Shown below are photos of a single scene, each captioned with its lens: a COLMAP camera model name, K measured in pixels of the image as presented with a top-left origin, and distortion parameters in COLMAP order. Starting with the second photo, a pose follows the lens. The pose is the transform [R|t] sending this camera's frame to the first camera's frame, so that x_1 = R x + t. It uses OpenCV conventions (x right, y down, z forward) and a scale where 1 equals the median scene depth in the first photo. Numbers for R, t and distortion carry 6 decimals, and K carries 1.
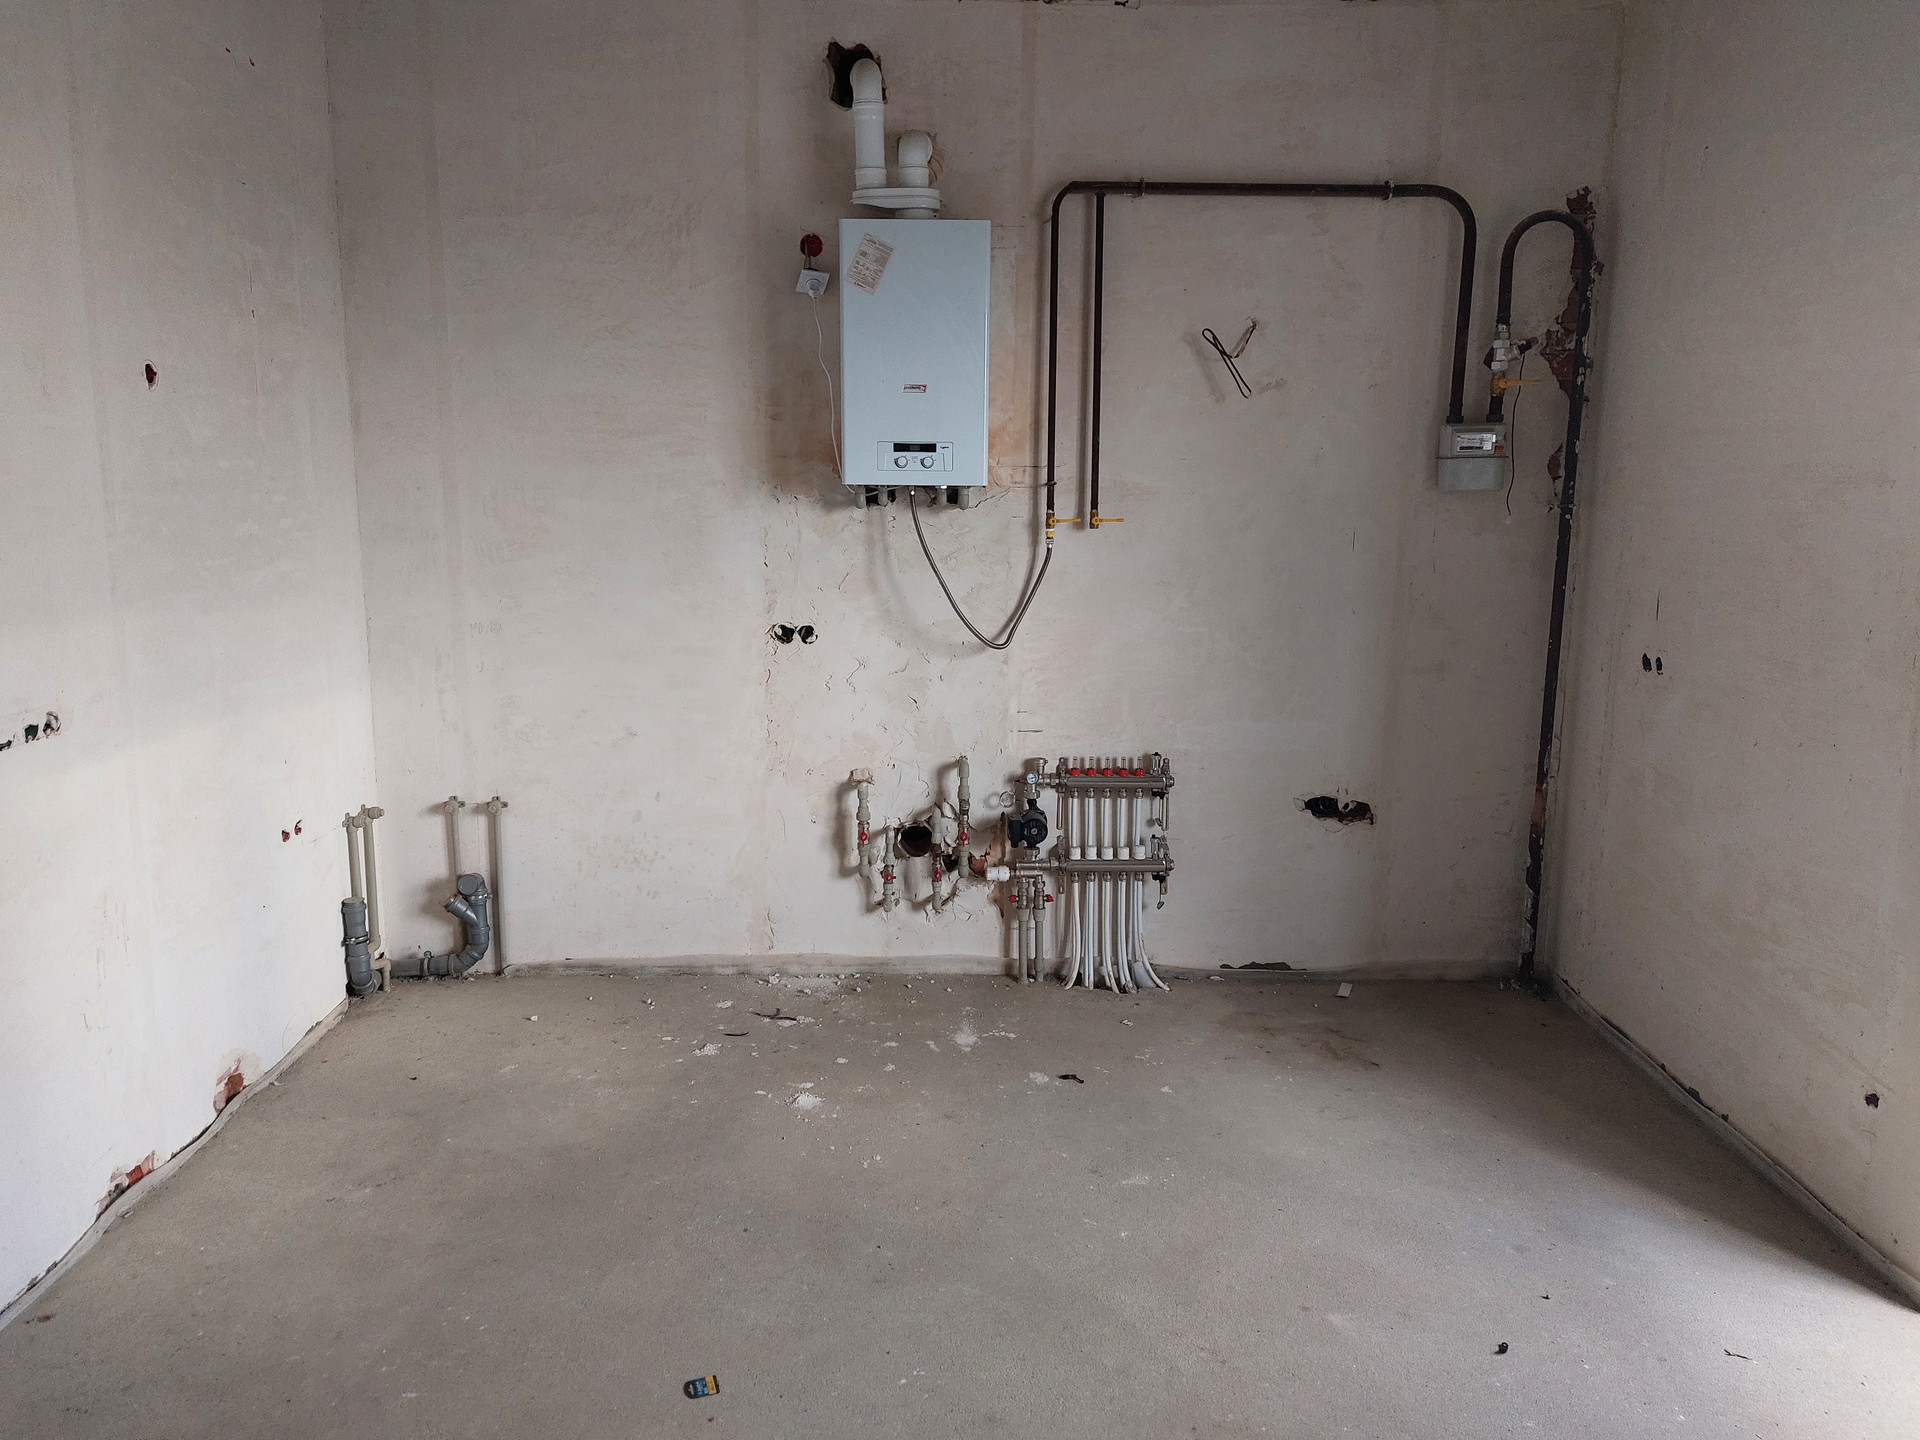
lens RADIAL K [[1361.4, 0, 955.3], [0, 1361.4, 714.0], [0, 0, 1]] dist [0.162500, -0.240201]
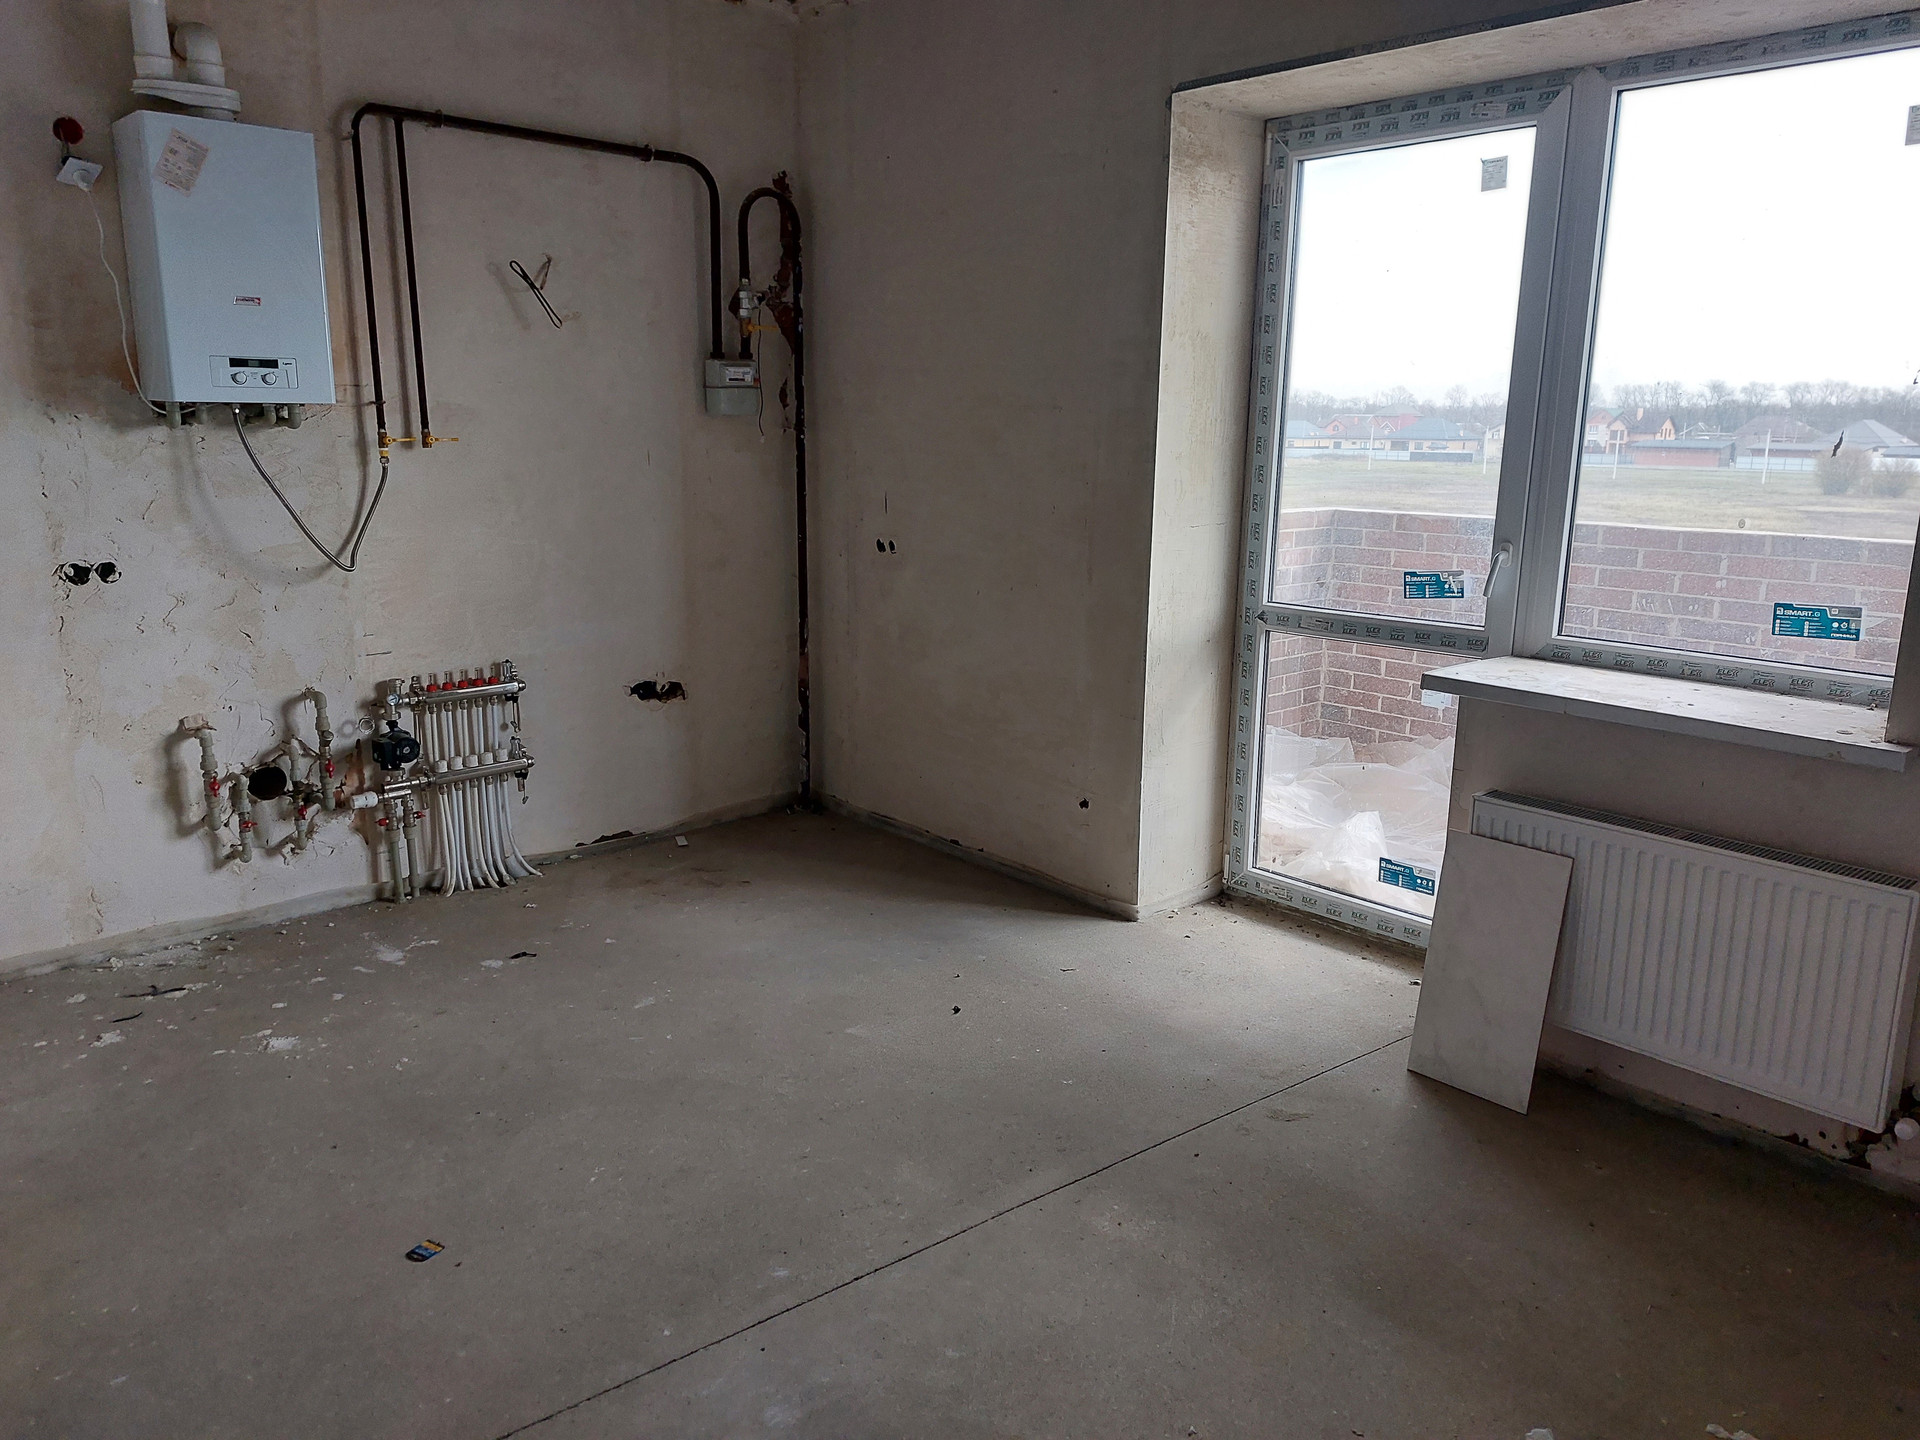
lens RADIAL K [[1415.6, 0, 958.0], [0, 1415.6, 764.9], [0, 0, 1]] dist [0.056864, -0.069282]
pose [[0.731977, -0.162388, 0.661695, -0.346123], [0.109584, 0.986598, 0.120899, 0.013370], [-0.672459, -0.015984, 0.739962, -0.064478]]
